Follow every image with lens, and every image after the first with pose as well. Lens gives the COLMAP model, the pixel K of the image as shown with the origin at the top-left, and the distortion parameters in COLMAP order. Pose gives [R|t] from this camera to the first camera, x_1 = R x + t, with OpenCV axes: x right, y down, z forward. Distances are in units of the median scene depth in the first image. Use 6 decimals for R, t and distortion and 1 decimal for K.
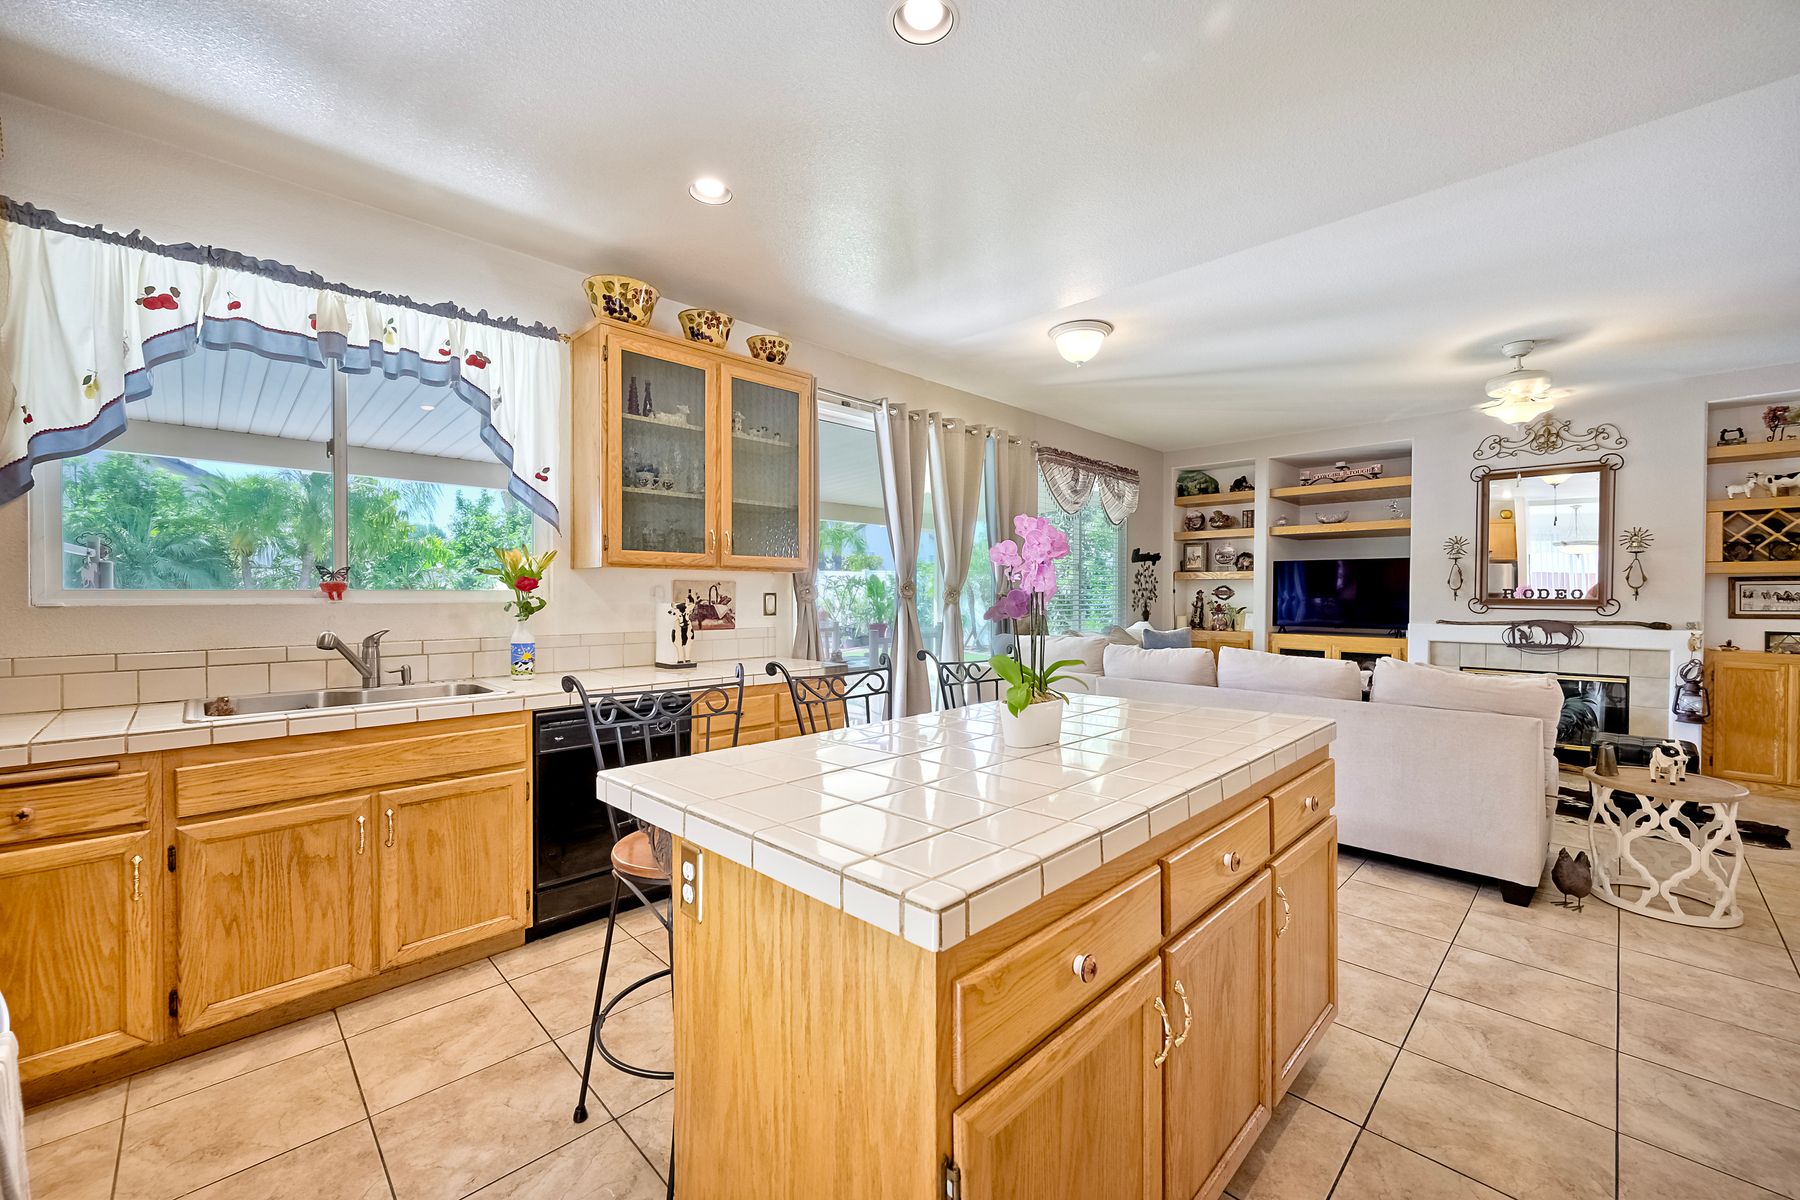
lens RADIAL K [[709.9, 0, 897.5], [0, 709.9, 599.6], [0, 0, 1]] dist [-0.000202, -0.000406]
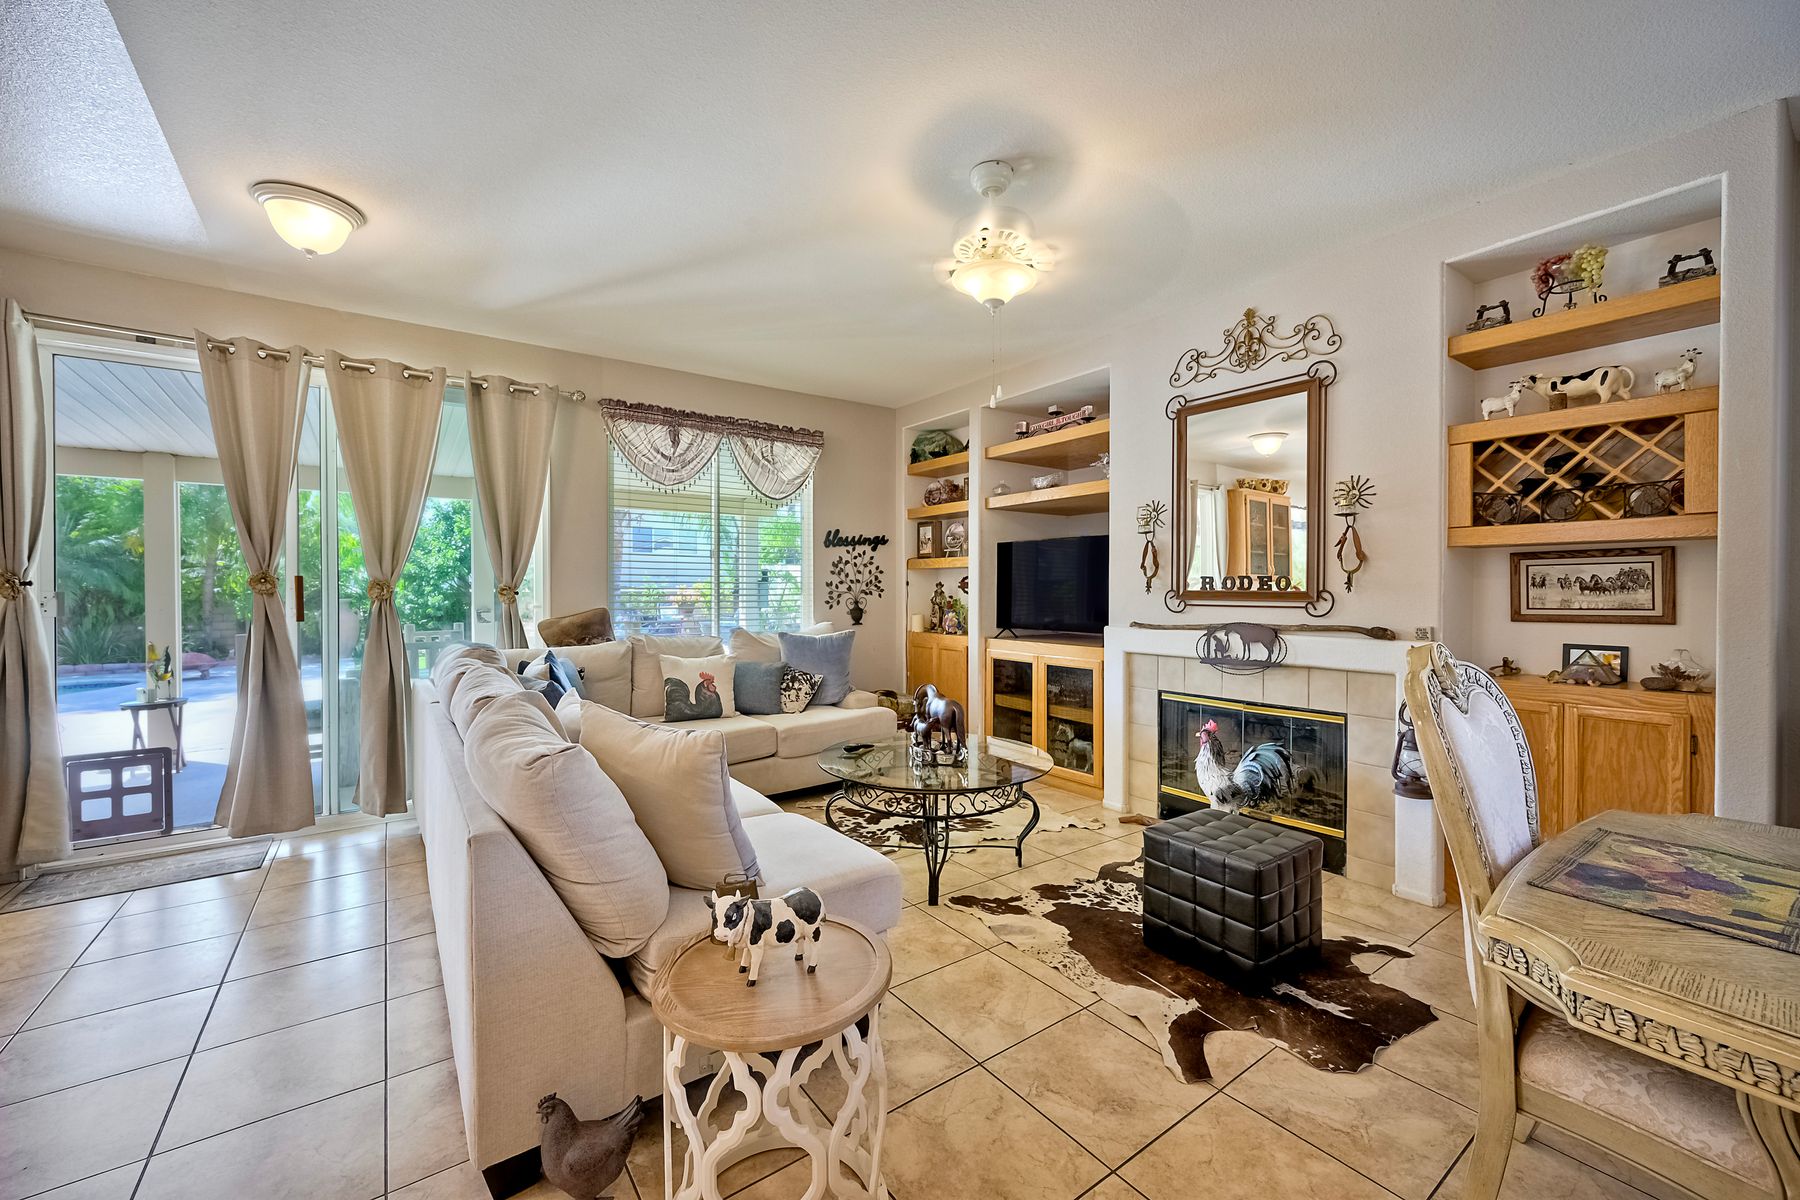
lens RADIAL K [[709.9, 0, 898.1], [0, 709.9, 593.9], [0, 0, 1]] dist [-0.000202, -0.000406]
pose [[0.988470, -0.004125, -0.151358, 0.700574], [0.003774, 0.999989, -0.002609, 0.002532], [0.151367, 0.002008, 0.988476, 0.303860]]
